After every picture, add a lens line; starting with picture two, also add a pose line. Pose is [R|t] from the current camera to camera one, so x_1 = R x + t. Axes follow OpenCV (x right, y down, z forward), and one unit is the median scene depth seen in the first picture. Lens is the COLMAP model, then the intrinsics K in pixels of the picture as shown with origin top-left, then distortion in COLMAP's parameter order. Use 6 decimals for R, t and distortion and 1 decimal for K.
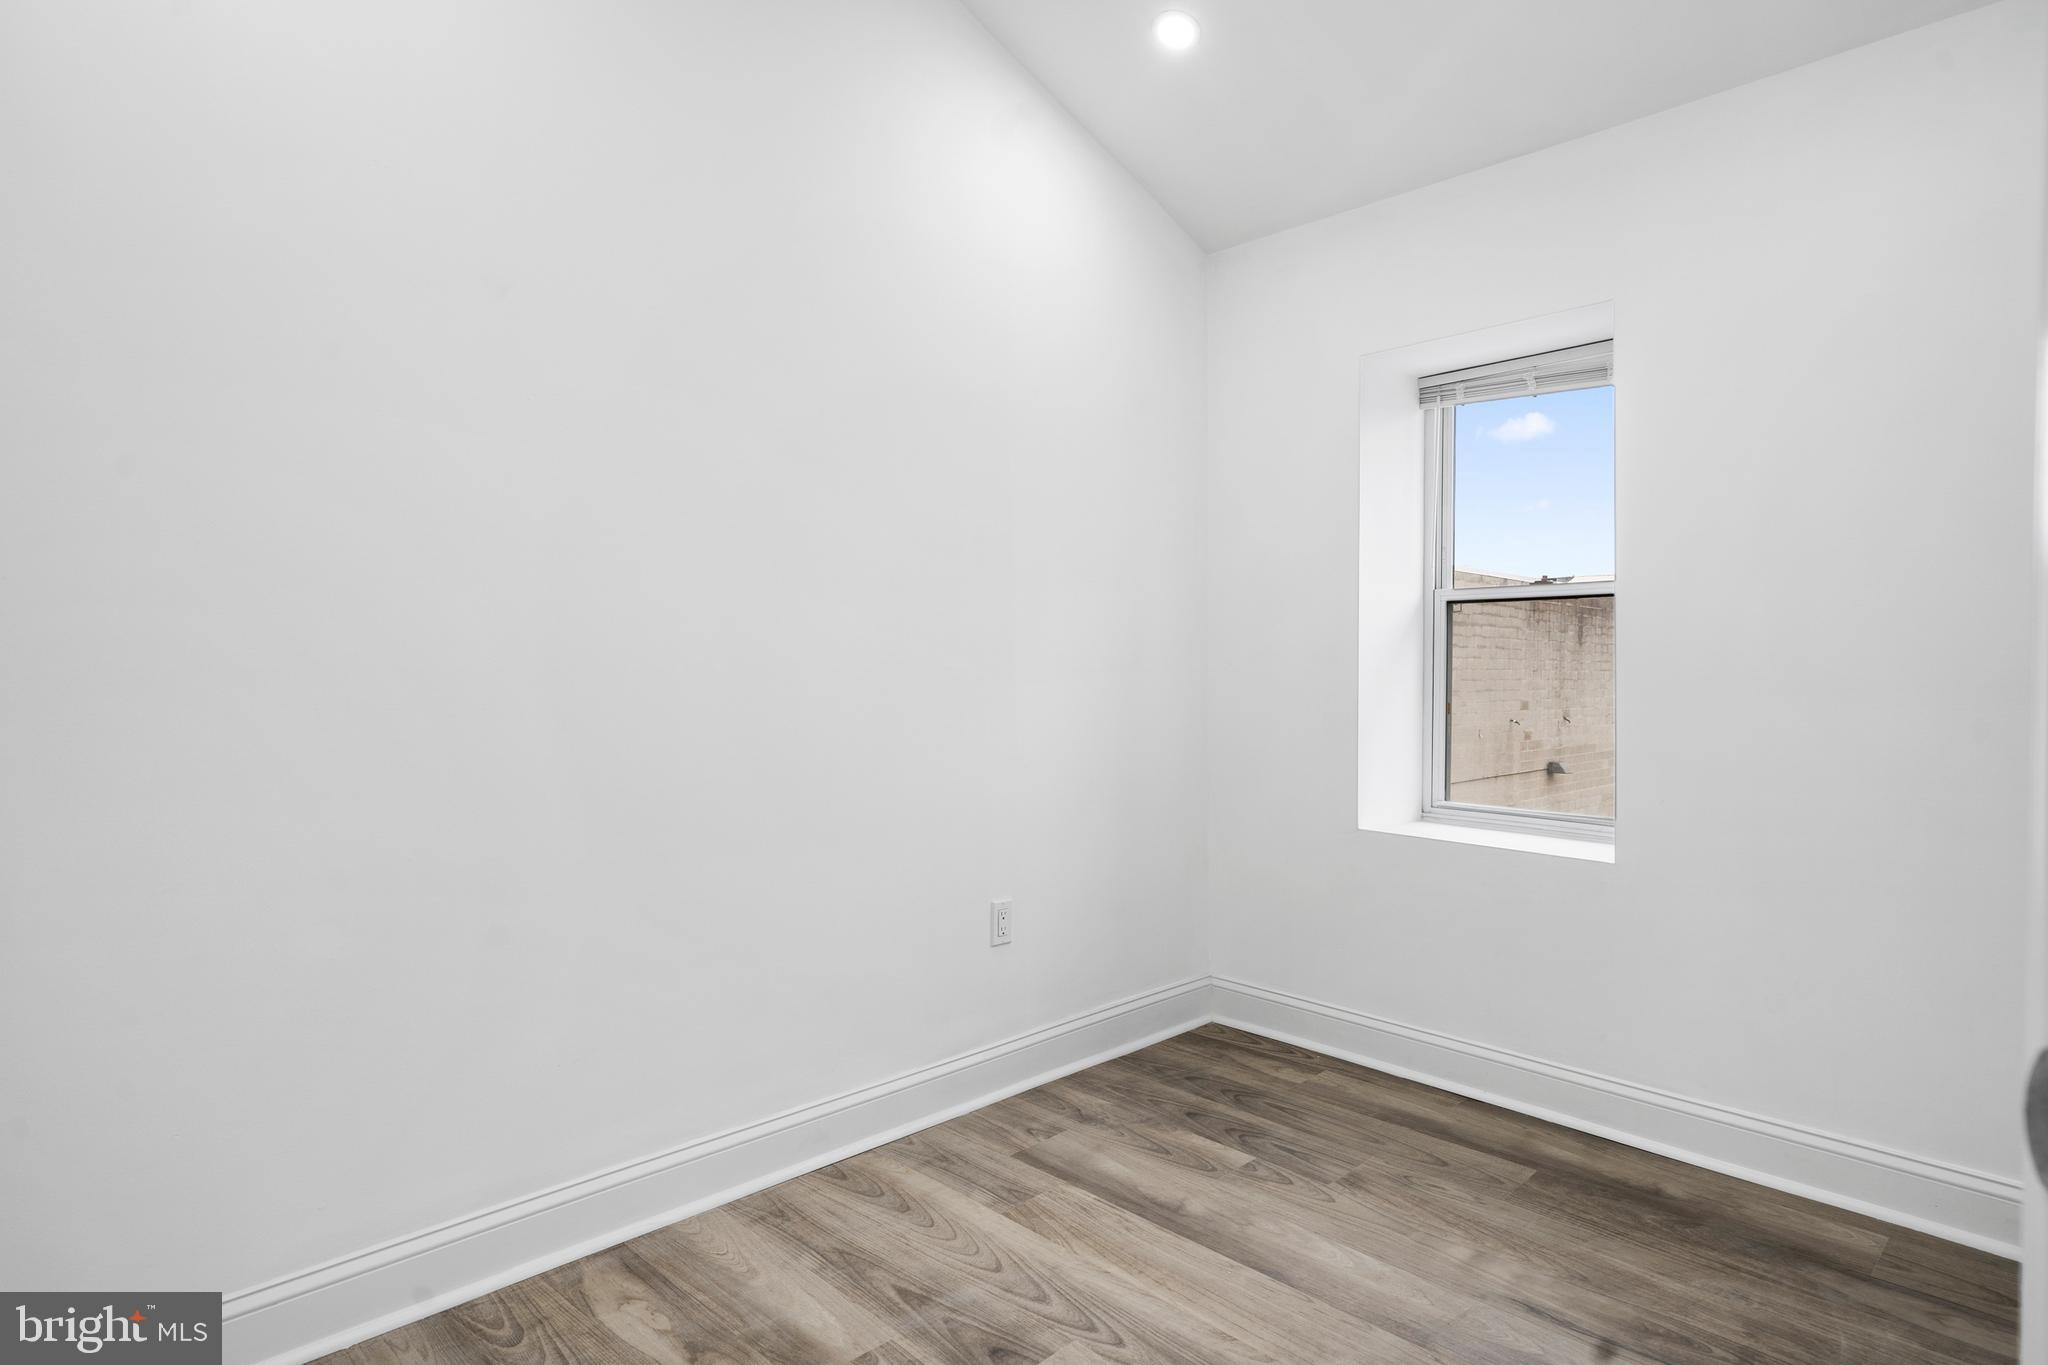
lens RADIAL K [[1095.4, 0, 1034.8], [0, 1095.4, 676.0], [0, 0, 1]] dist [0.002802, 0.000556]
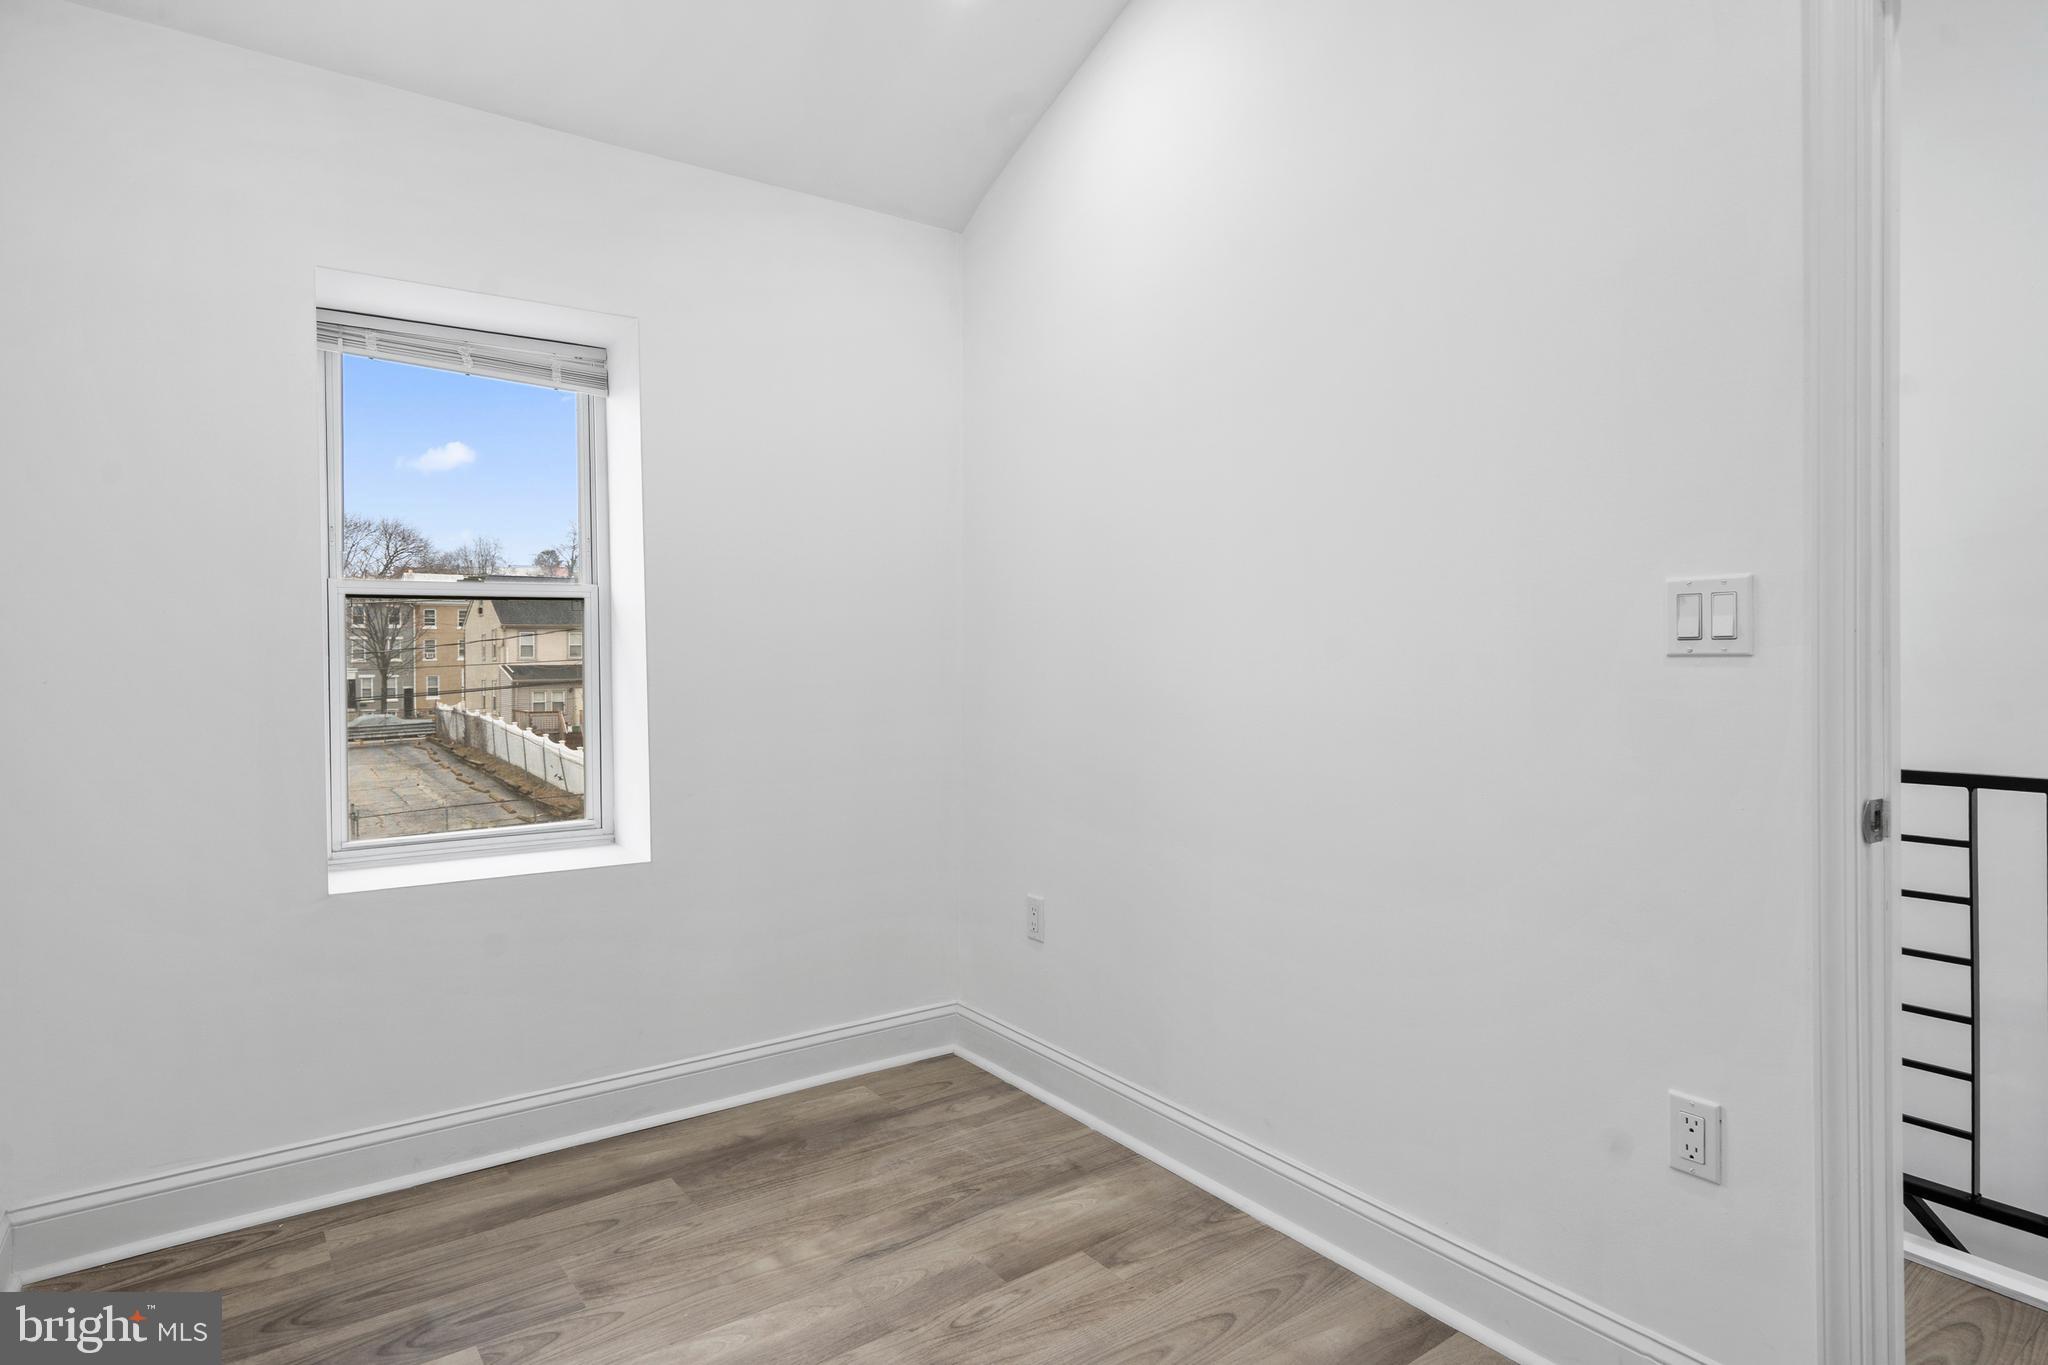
lens RADIAL K [[1095.4, 0, 1033.8], [0, 1095.4, 669.3], [0, 0, 1]] dist [0.002802, 0.000556]
pose [[0.153037, -0.020697, 0.988004, -0.468322], [0.018443, 0.999666, 0.018085, -0.025331], [-0.988048, 0.015454, 0.153368, 0.508252]]
